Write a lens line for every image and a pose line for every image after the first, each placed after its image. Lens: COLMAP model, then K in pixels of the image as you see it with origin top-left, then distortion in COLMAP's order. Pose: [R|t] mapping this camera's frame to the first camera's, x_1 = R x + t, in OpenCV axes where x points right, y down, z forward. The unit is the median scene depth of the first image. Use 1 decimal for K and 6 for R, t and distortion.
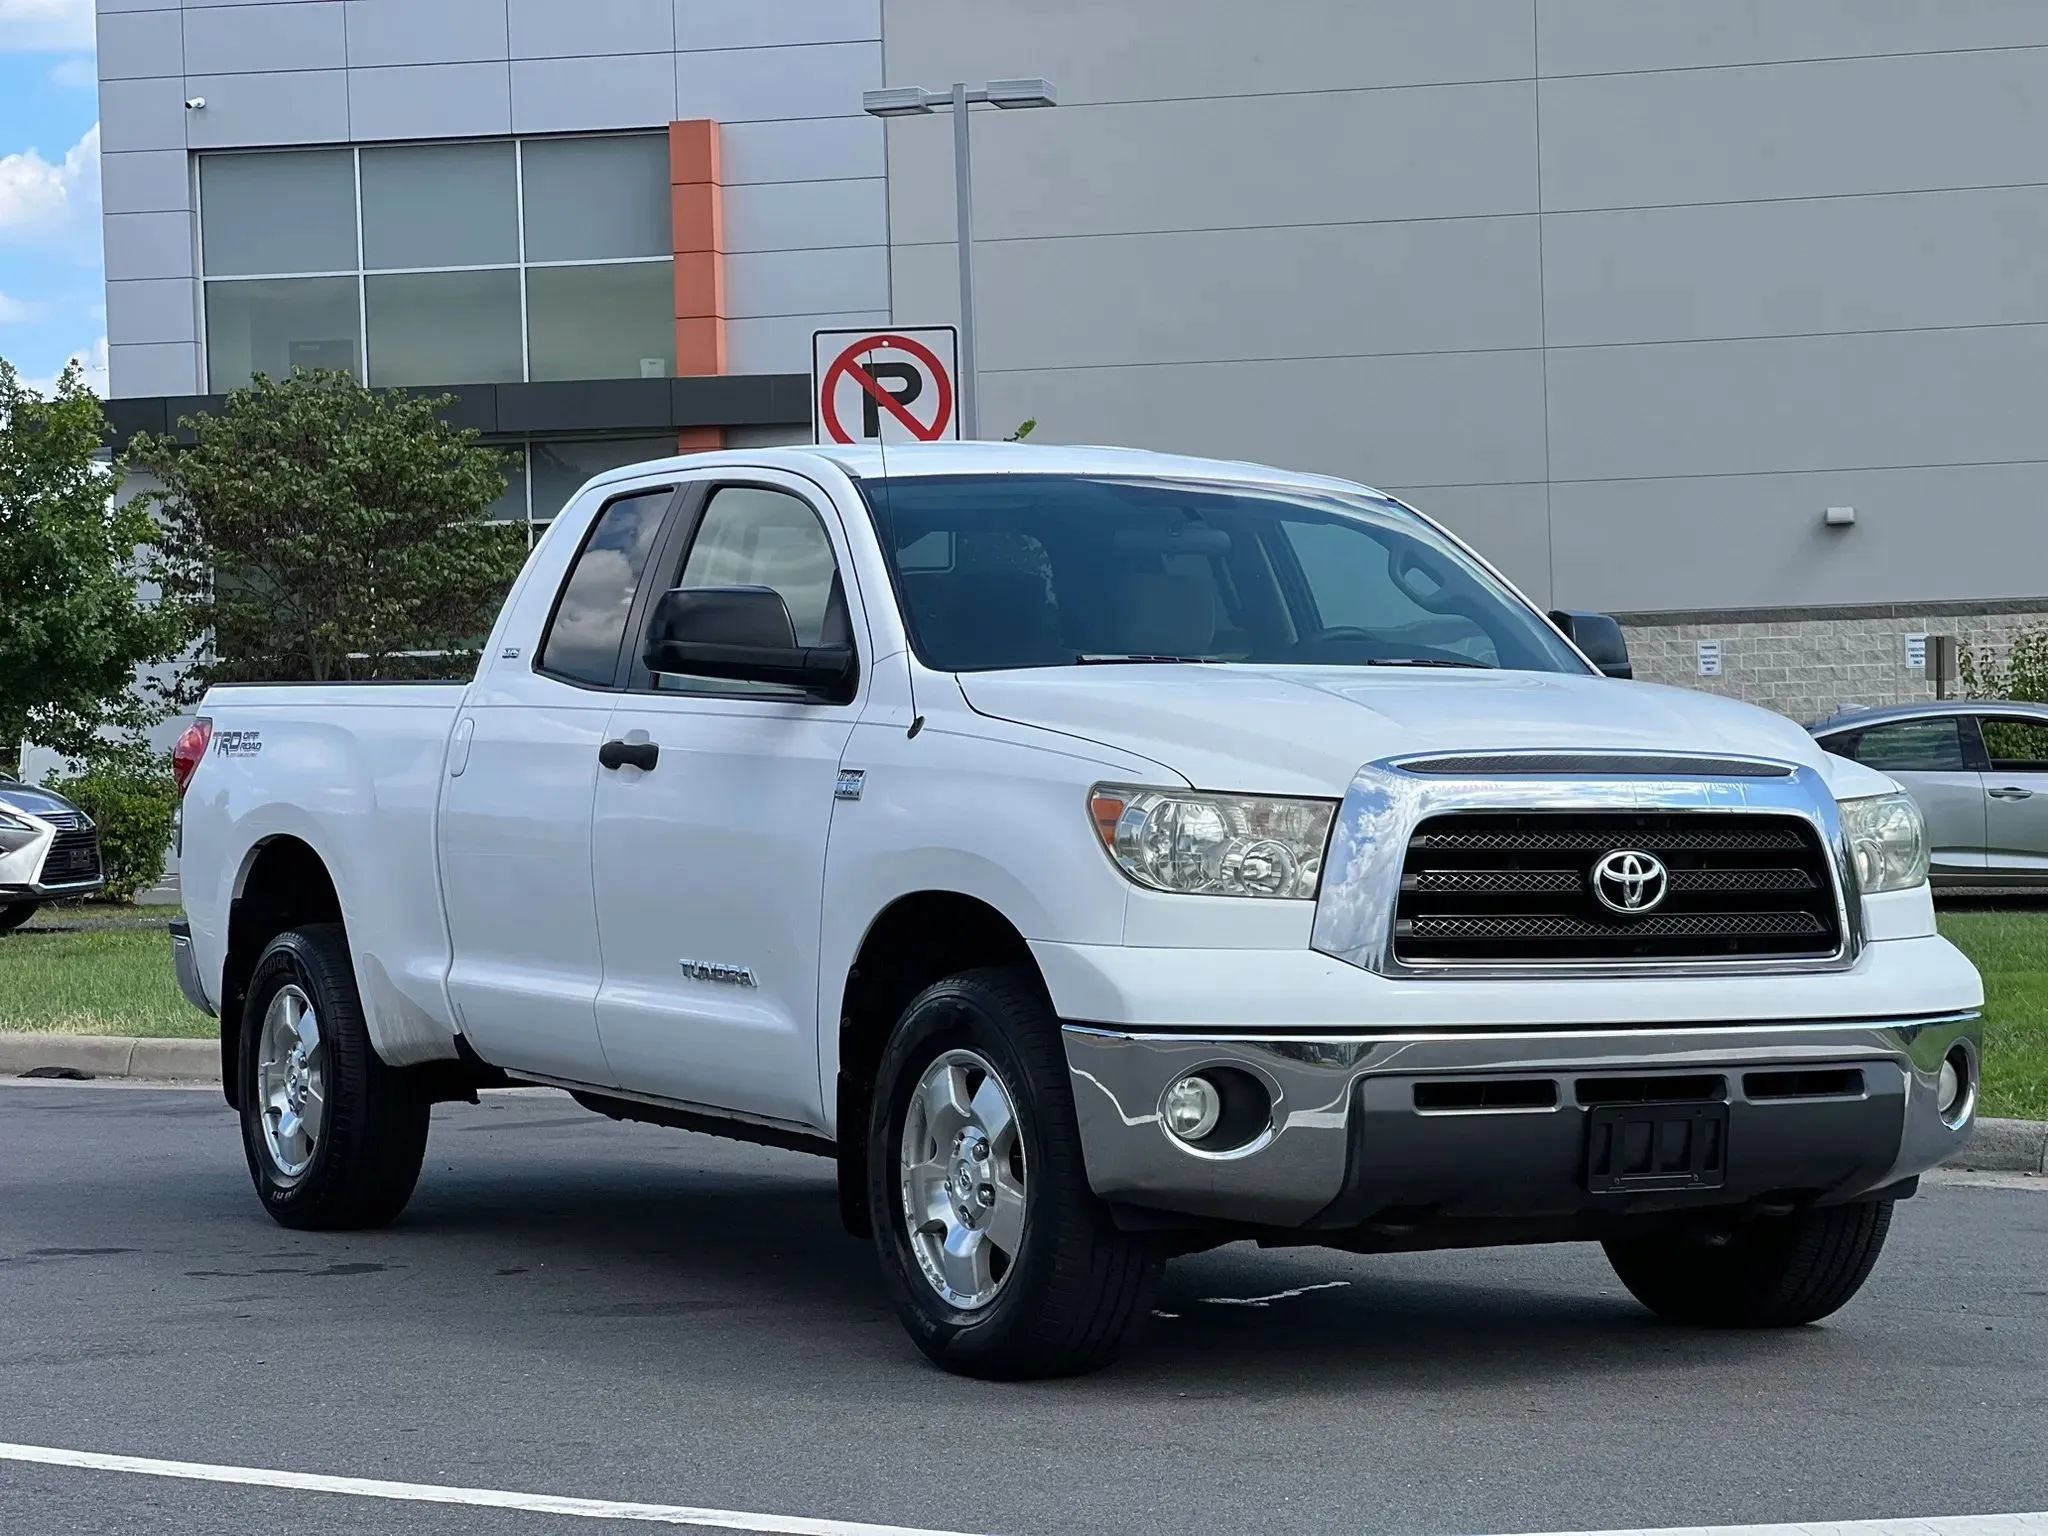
lens RADIAL K [[4425.8, 0, 1027.4], [0, 4425.8, 766.1], [0, 0, 1]] dist [0.416119, 0.000000]
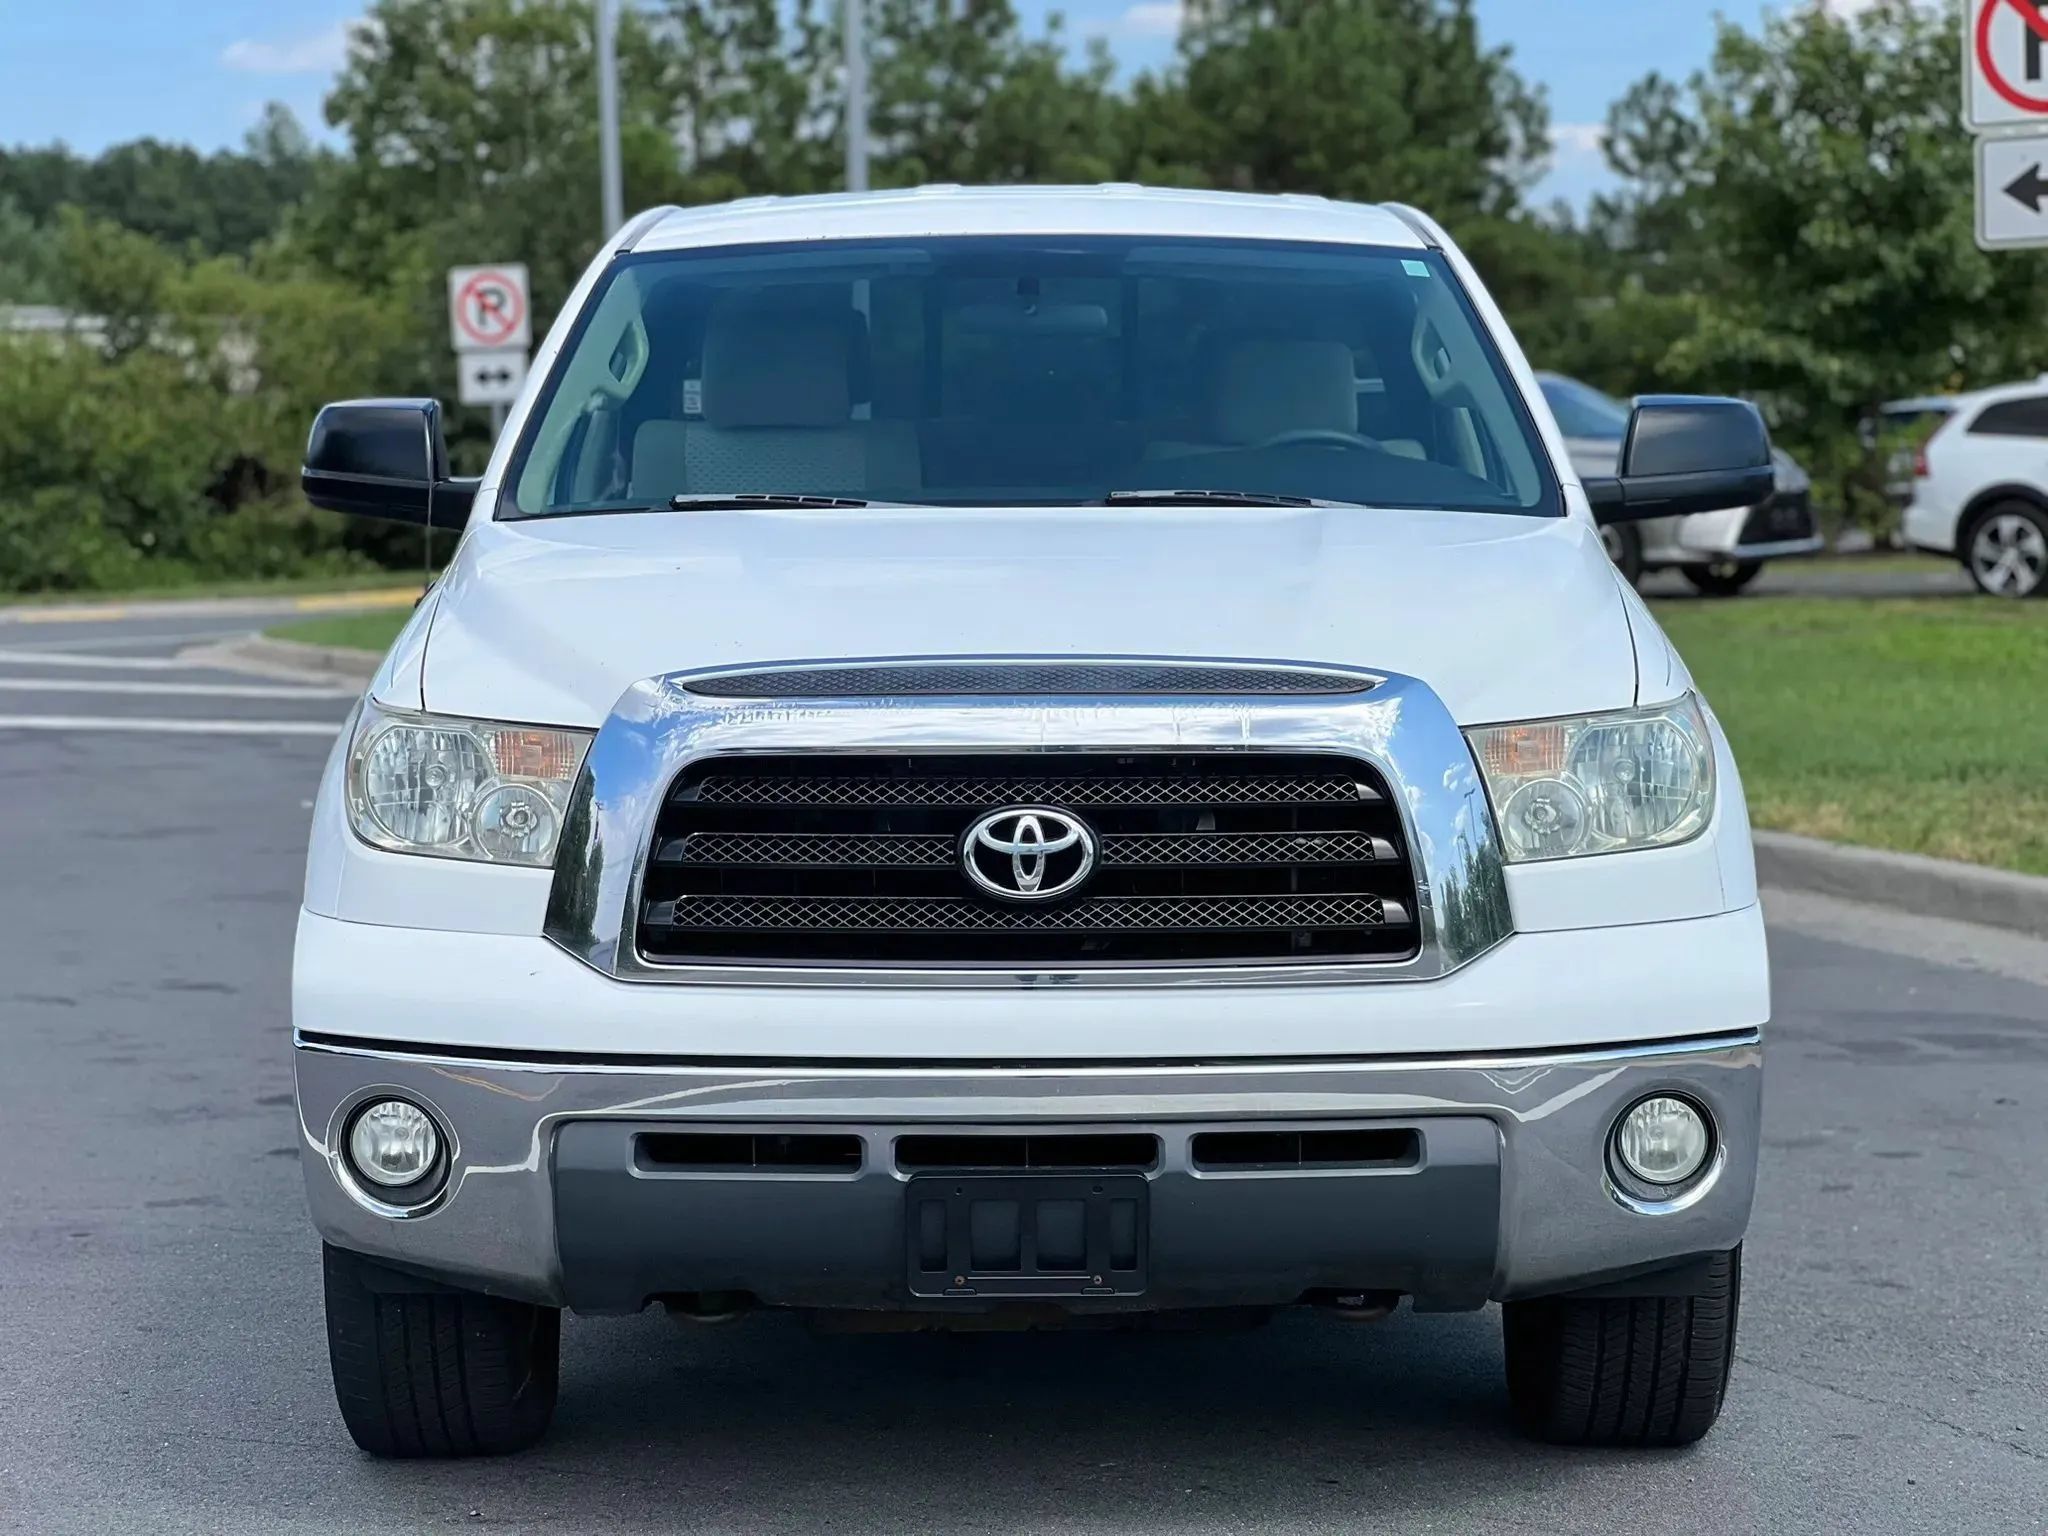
lens RADIAL K [[4425.8, 0, 1034.4], [0, 4425.8, 766.6], [0, 0, 1]] dist [0.416119, 0.000000]
pose [[0.882982, 0.036044, -0.468021, 0.459089], [0.004958, 0.996276, 0.086080, -0.047160], [0.469381, -0.078328, 0.879515, 0.390893]]
